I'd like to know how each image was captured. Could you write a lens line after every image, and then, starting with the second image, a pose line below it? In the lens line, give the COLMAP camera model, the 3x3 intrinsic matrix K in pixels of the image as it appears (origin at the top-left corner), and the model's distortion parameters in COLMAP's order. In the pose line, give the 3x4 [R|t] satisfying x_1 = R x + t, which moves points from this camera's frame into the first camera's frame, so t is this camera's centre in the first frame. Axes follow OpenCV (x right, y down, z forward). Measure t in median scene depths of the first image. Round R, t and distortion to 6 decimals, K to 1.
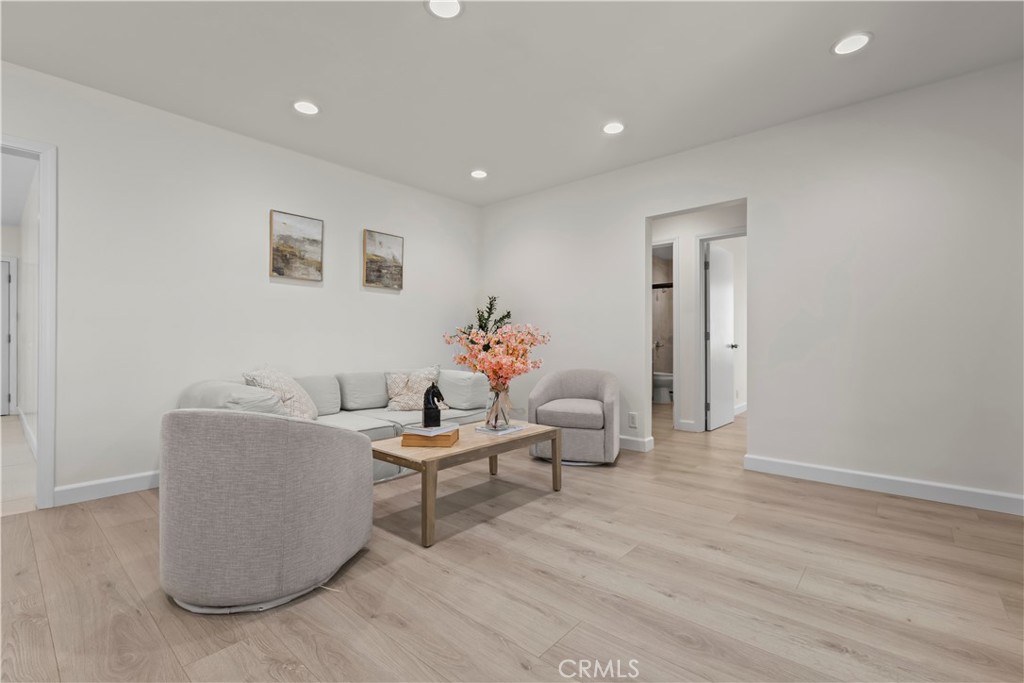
lens RADIAL K [[458.6, 0, 512.3], [0, 458.6, 340.3], [0, 0, 1]] dist [-0.001239, -0.000294]
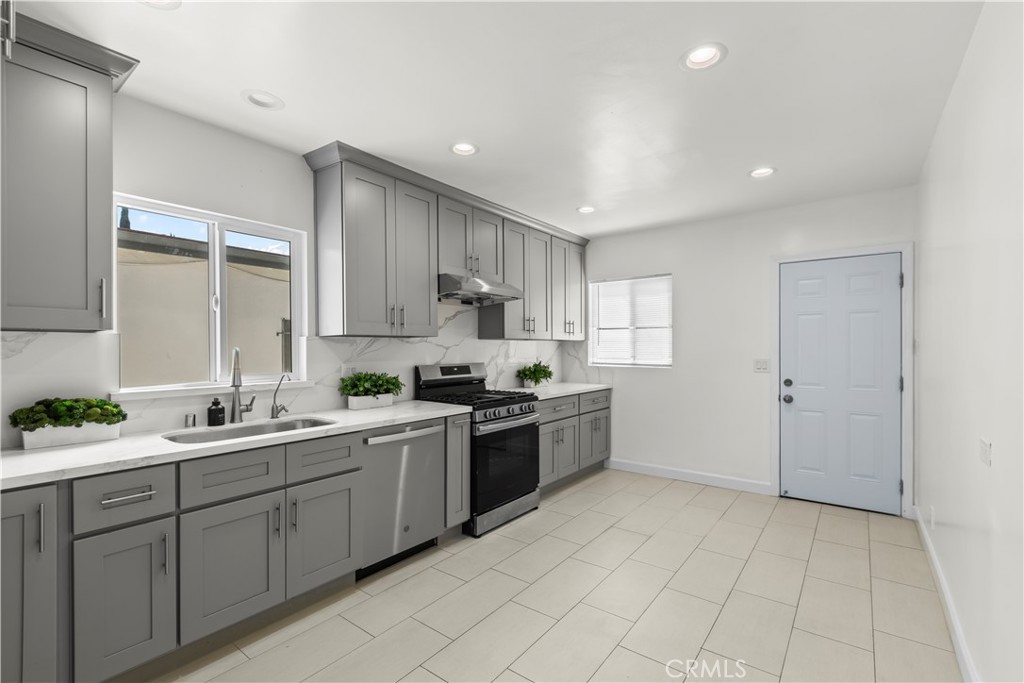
lens RADIAL K [[458.6, 0, 511.7], [0, 458.6, 343.9], [0, 0, 1]] dist [-0.001239, -0.000294]
pose [[0.076511, 0.000158, -0.997069, -0.559070], [-0.001391, 0.999999, 0.000052, -0.054226], [0.997068, 0.001383, 0.076512, 0.464094]]
